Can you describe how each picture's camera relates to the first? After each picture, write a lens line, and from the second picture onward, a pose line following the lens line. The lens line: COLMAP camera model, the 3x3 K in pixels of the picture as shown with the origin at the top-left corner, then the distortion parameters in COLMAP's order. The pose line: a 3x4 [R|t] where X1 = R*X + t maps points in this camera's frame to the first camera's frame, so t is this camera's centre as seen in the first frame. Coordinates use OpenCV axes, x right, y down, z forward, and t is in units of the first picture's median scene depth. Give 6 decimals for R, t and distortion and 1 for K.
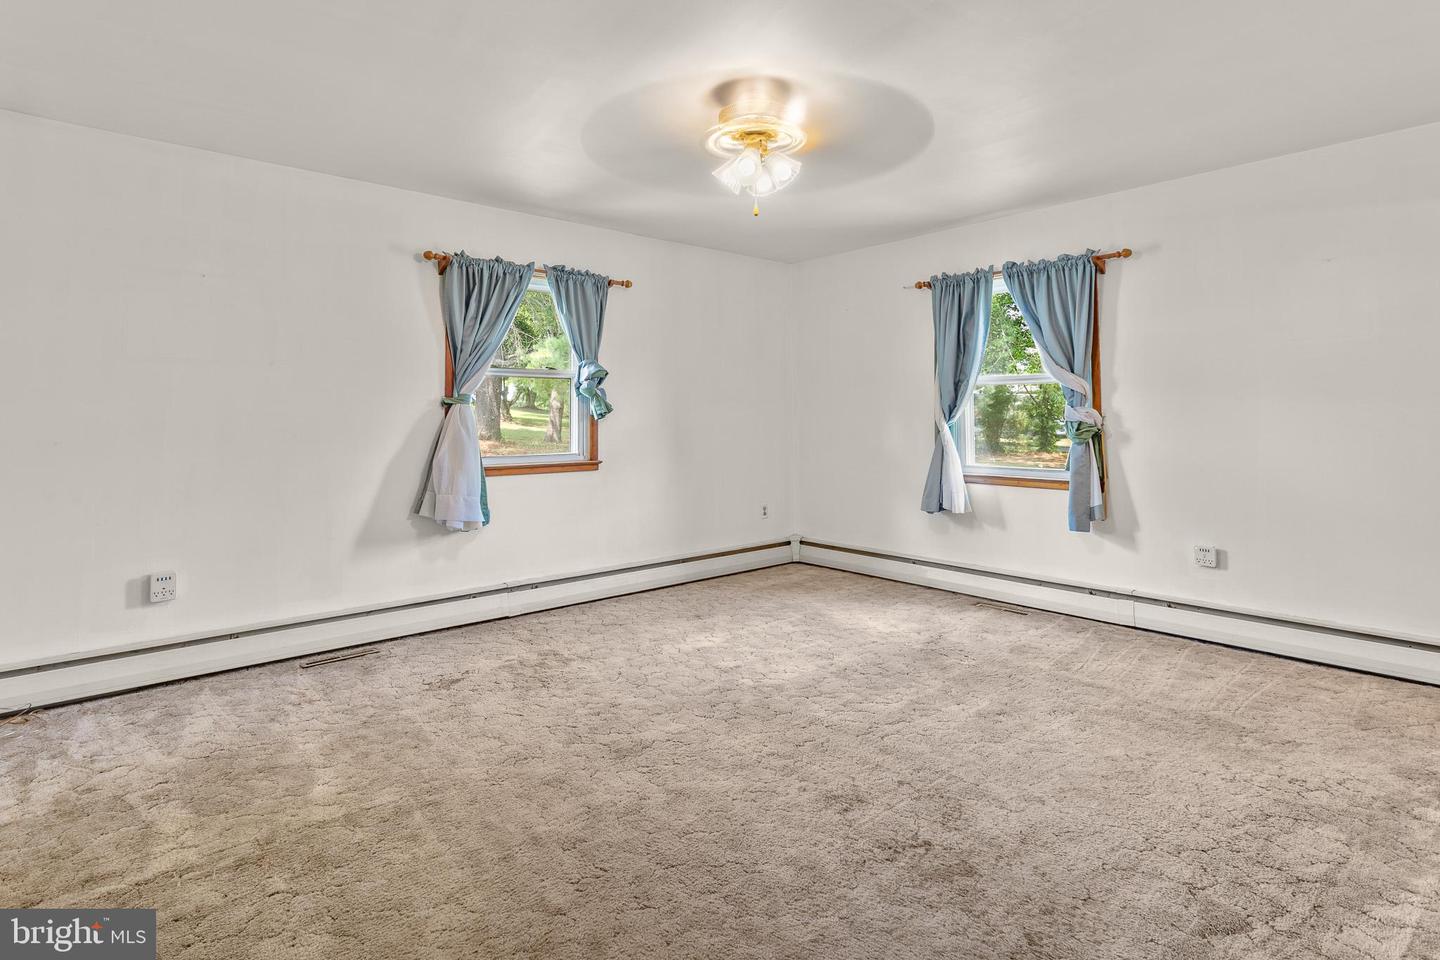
lens RADIAL K [[714.6, 0, 721.3], [0, 714.6, 413.6], [0, 0, 1]] dist [0.000345, 0.000107]
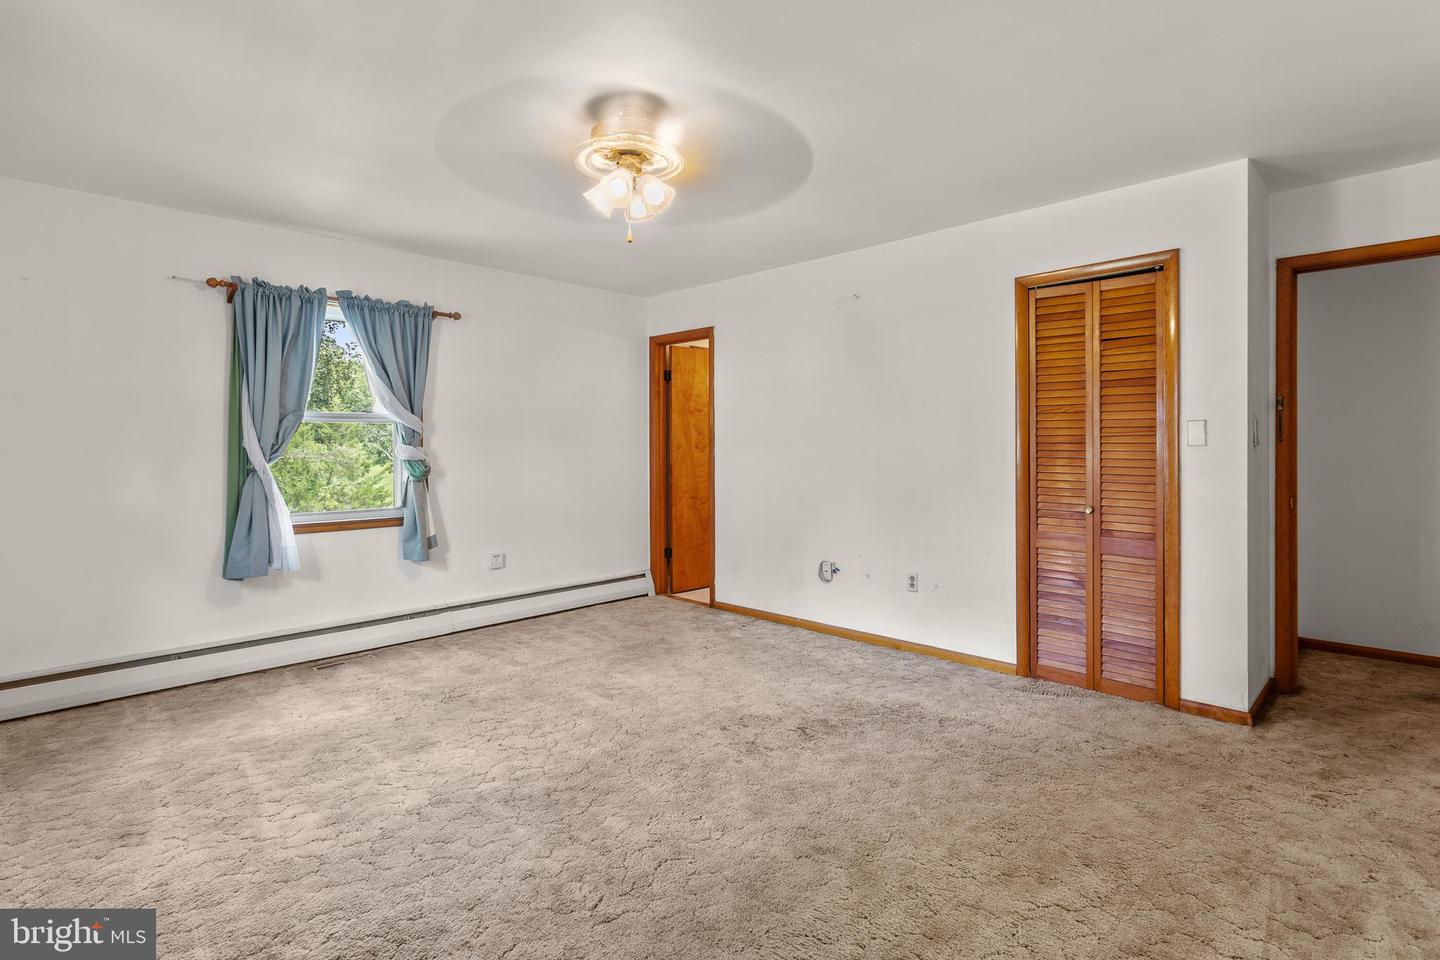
lens RADIAL K [[694.5, 0, 721.2], [0, 694.5, 462.9], [0, 0, 1]] dist [0.000858, 0.000669]
pose [[-0.053613, -0.010283, 0.998509, -0.649970], [0.004782, 0.999933, 0.010554, 0.007782], [-0.998550, 0.005340, -0.053561, 0.679597]]
